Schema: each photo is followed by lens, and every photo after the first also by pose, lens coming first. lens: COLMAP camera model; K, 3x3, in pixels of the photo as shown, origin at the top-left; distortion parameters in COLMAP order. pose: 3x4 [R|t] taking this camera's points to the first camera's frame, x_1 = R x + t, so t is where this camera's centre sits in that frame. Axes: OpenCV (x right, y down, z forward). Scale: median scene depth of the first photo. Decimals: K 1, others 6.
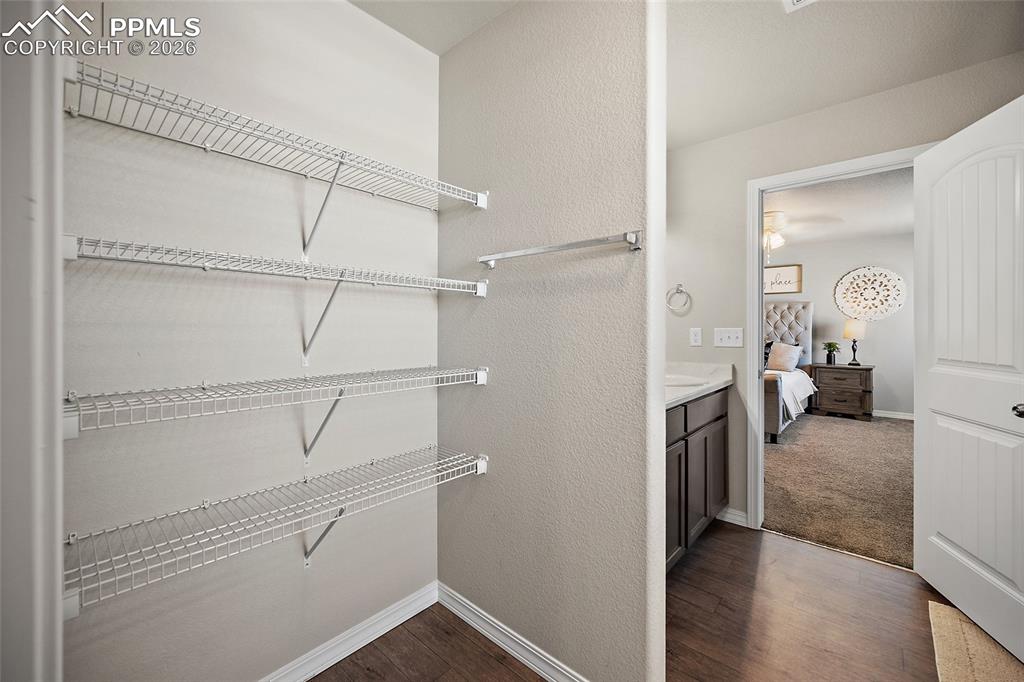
lens RADIAL K [[408.9, 0, 509.0], [0, 408.9, 330.7], [0, 0, 1]] dist [-0.001183, -0.000032]
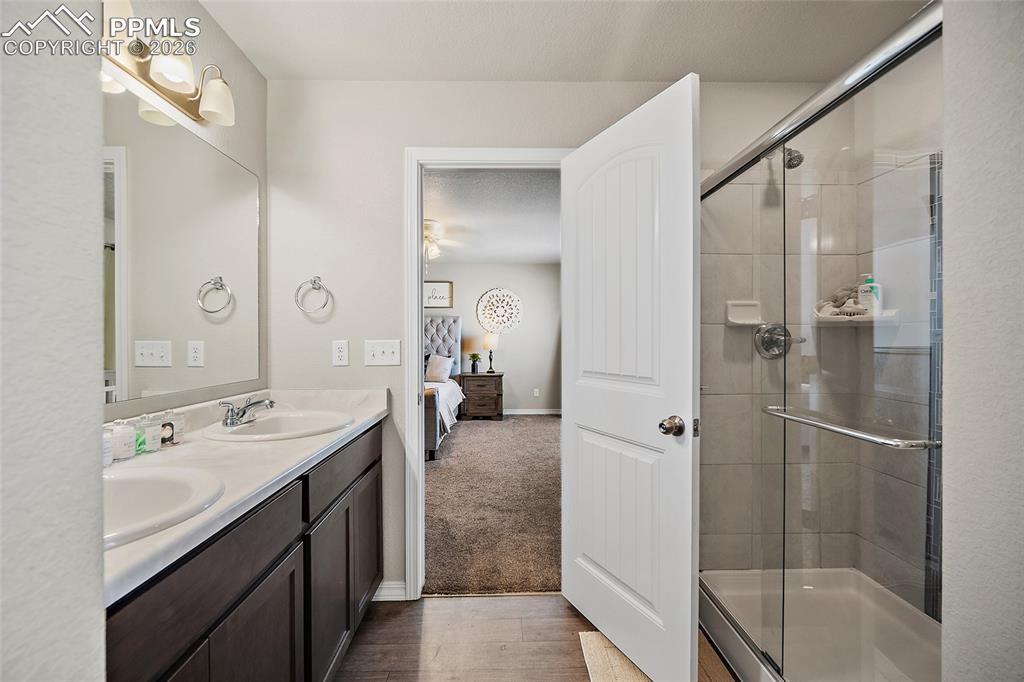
lens RADIAL K [[408.9, 0, 509.0], [0, 408.9, 330.7], [0, 0, 1]] dist [-0.001183, -0.000032]
pose [[0.719754, 0.013356, 0.694101, 0.104466], [0.009656, 0.999526, -0.029246, 0.000158], [-0.694162, 0.027752, 0.719283, 0.171196]]
